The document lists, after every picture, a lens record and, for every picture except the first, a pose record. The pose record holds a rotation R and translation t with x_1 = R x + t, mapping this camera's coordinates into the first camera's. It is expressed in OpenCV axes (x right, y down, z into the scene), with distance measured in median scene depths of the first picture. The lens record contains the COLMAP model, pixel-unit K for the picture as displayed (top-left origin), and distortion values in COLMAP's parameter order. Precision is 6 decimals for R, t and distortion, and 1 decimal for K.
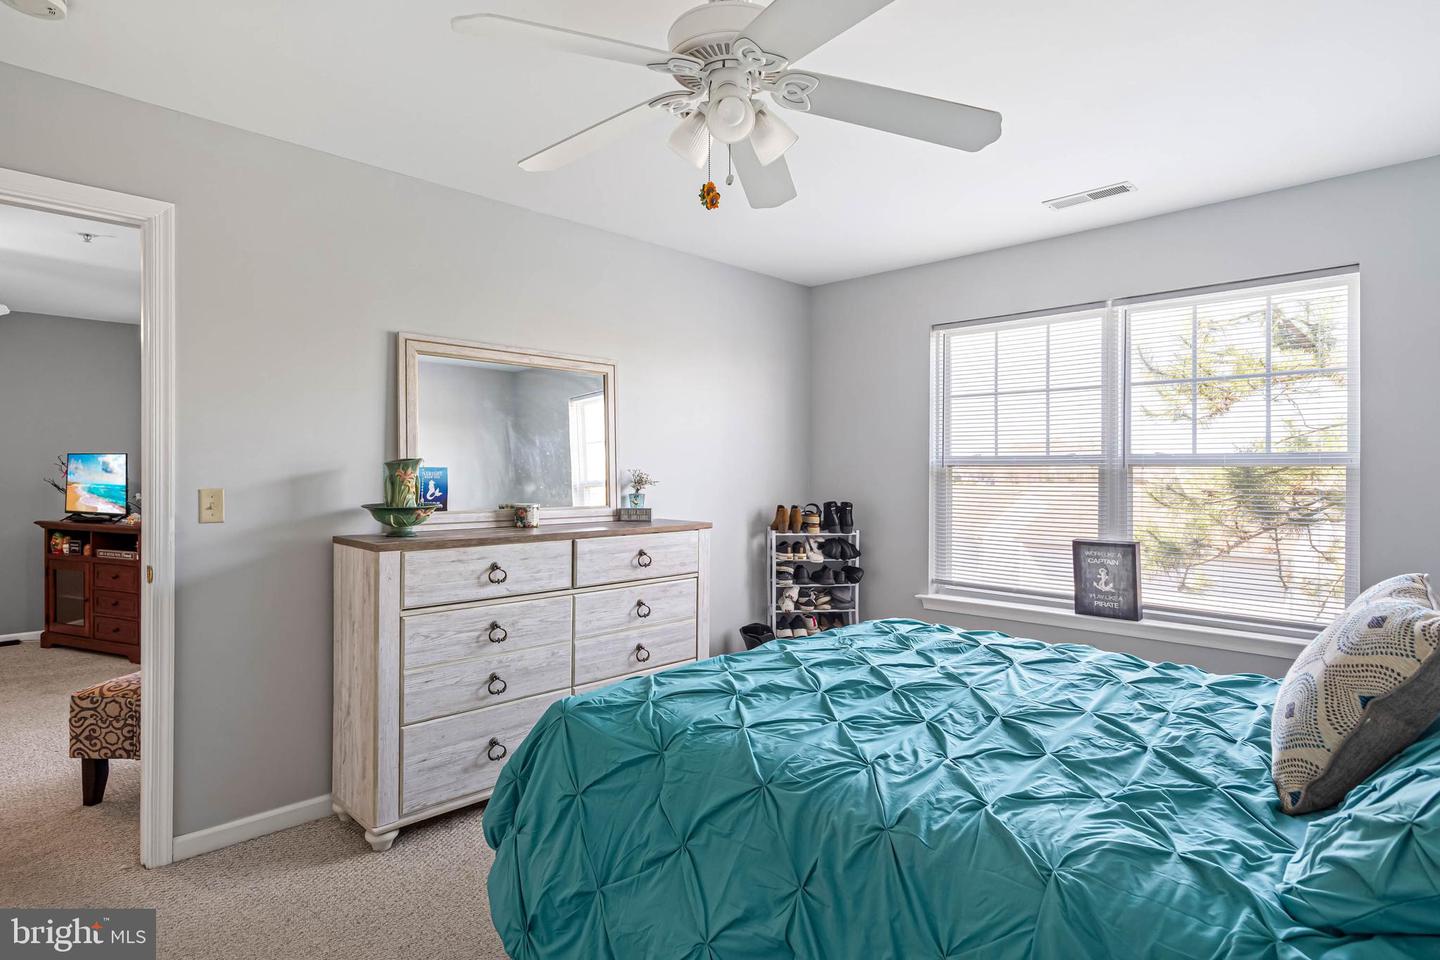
lens RADIAL K [[770.9, 0, 720.0], [0, 770.9, 480.0], [0, 0, 1]] dist [0.001500, 0.000580]
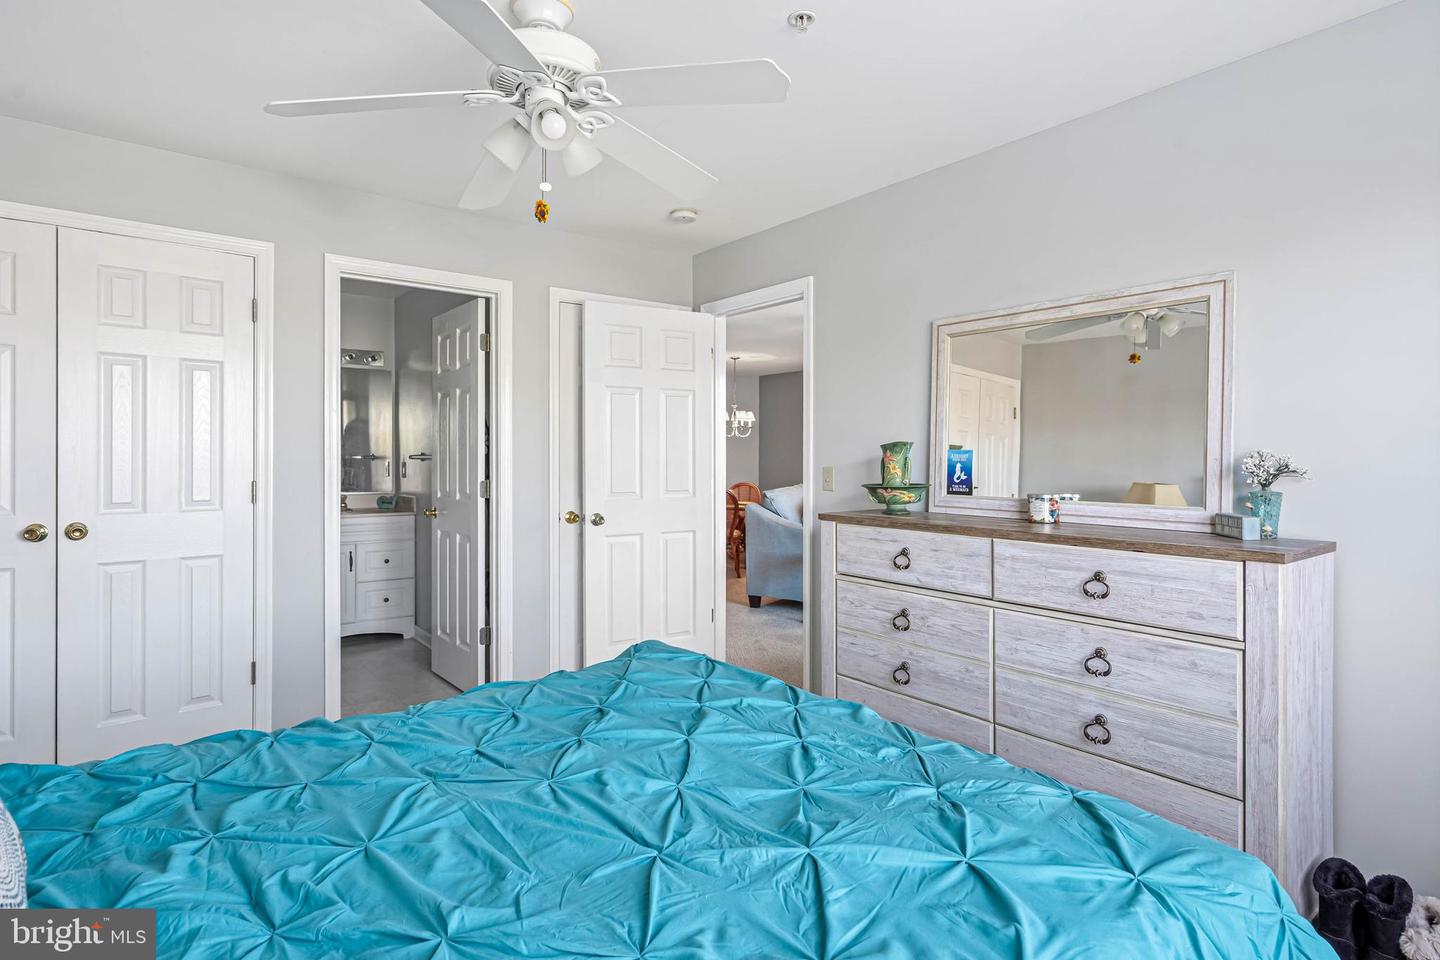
lens RADIAL K [[733.3, 0, 719.5], [0, 733.3, 484.8], [0, 0, 1]] dist [-0.000118, 0.000931]
pose [[-0.129045, 0.029454, -0.991201, 0.588839], [-0.016277, 0.999361, 0.031815, 0.003299], [0.991505, 0.020239, -0.128484, 0.816511]]
